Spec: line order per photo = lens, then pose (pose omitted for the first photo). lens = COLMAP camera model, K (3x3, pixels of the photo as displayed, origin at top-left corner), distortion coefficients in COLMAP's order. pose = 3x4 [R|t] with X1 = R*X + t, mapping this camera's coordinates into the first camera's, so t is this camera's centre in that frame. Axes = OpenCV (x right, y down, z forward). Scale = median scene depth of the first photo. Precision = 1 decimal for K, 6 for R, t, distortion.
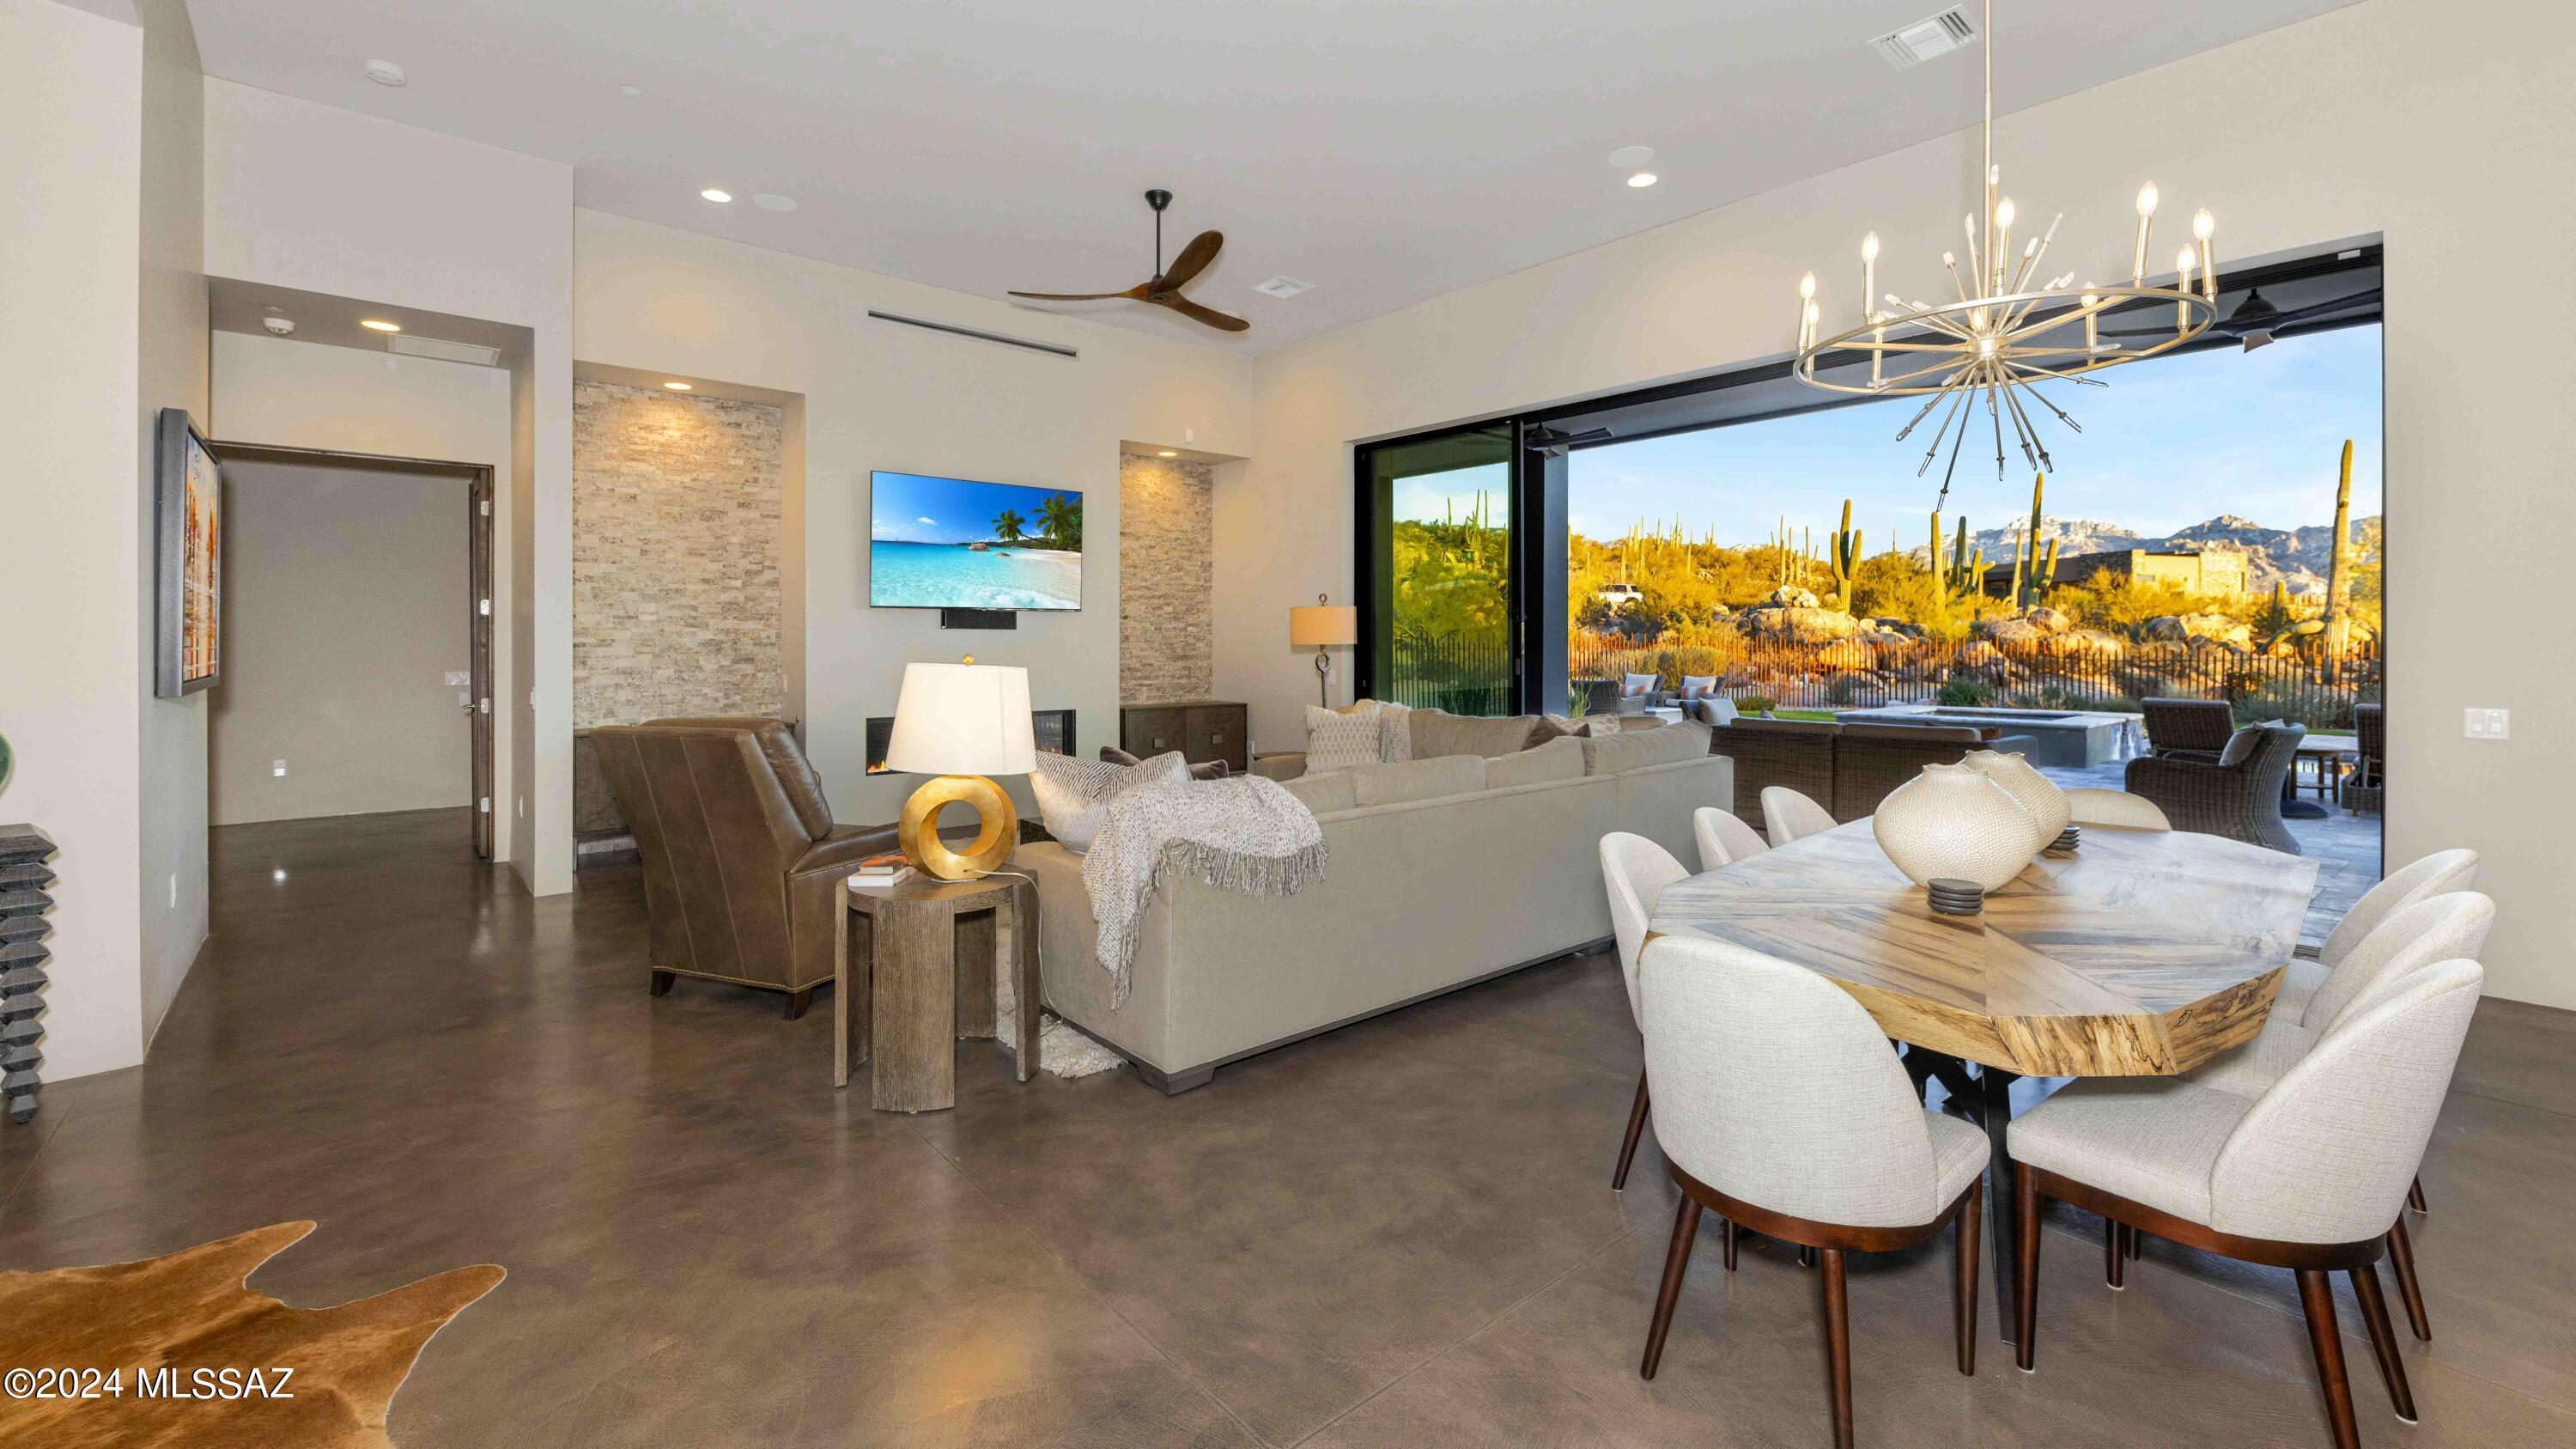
lens RADIAL K [[1073.9, 0, 1321.4], [0, 1073.9, 642.2], [0, 0, 1]] dist [0.002982, -0.001377]
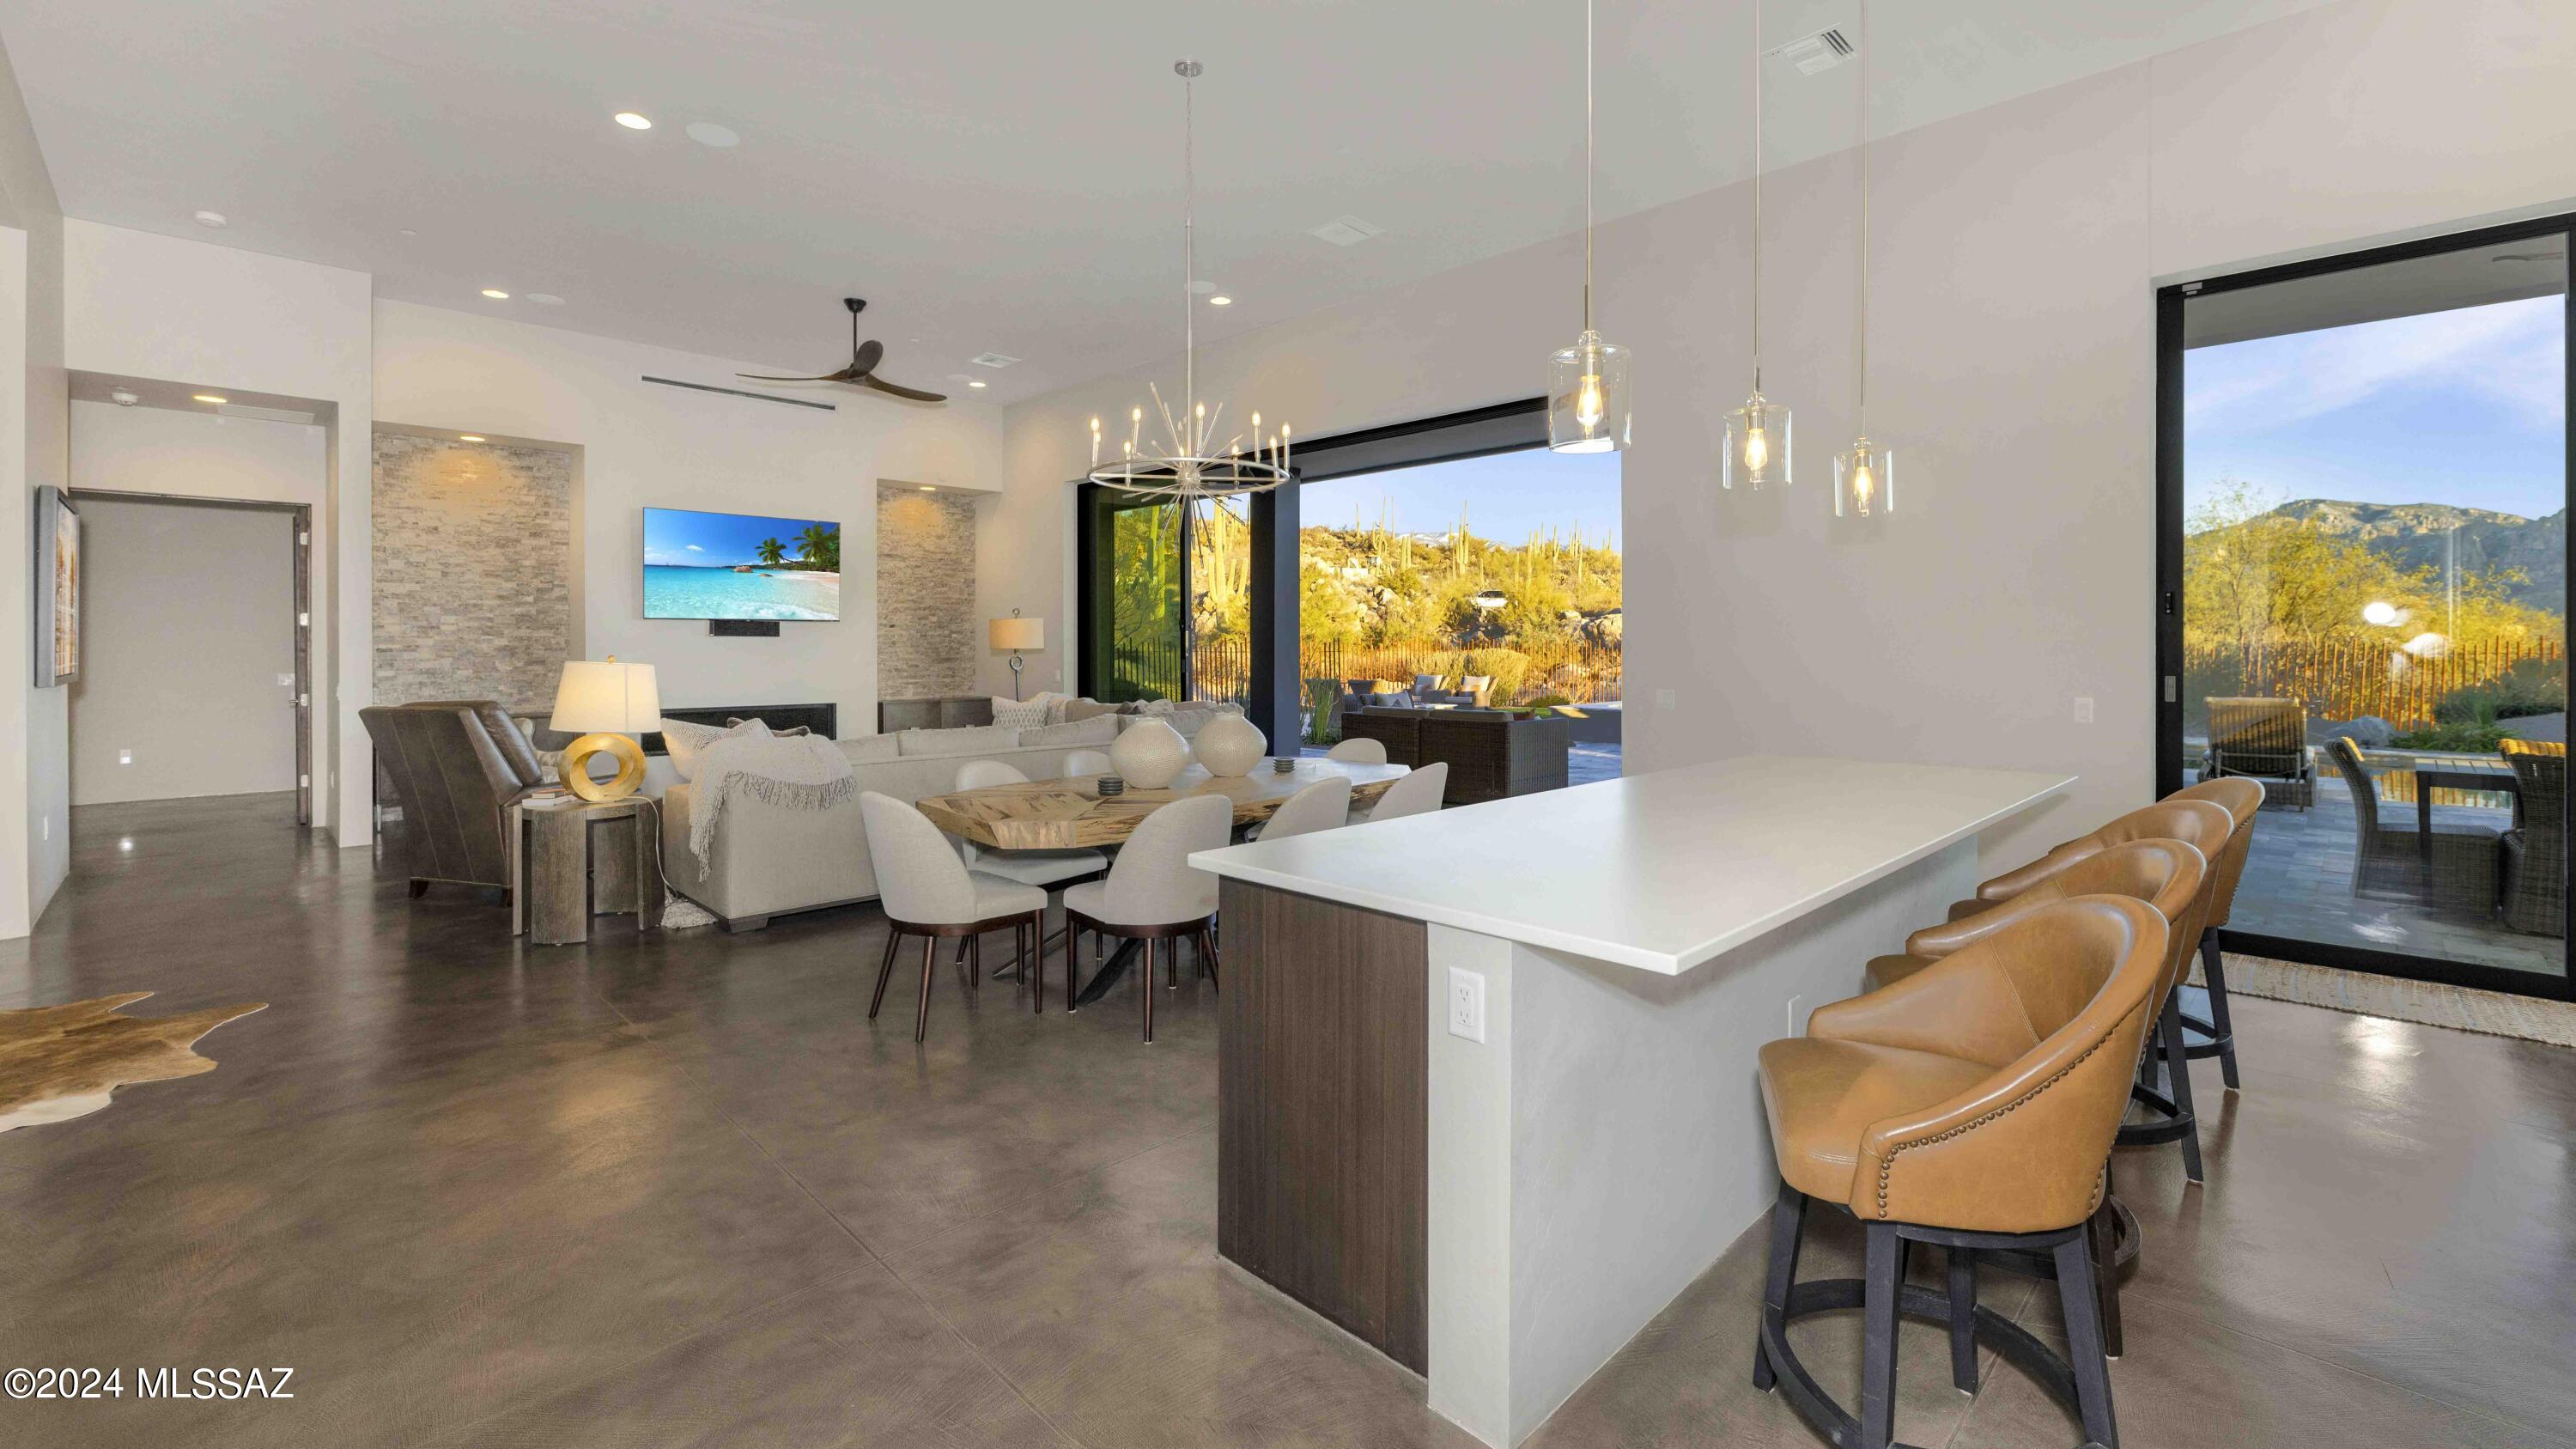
lens RADIAL K [[1073.9, 0, 1313.2], [0, 1073.9, 646.8], [0, 0, 1]] dist [0.002982, -0.001377]
pose [[0.997694, -0.001442, 0.067853, 0.277977], [0.001403, 0.999999, 0.000622, -0.000597], [-0.067854, -0.000525, 0.997695, -0.292565]]
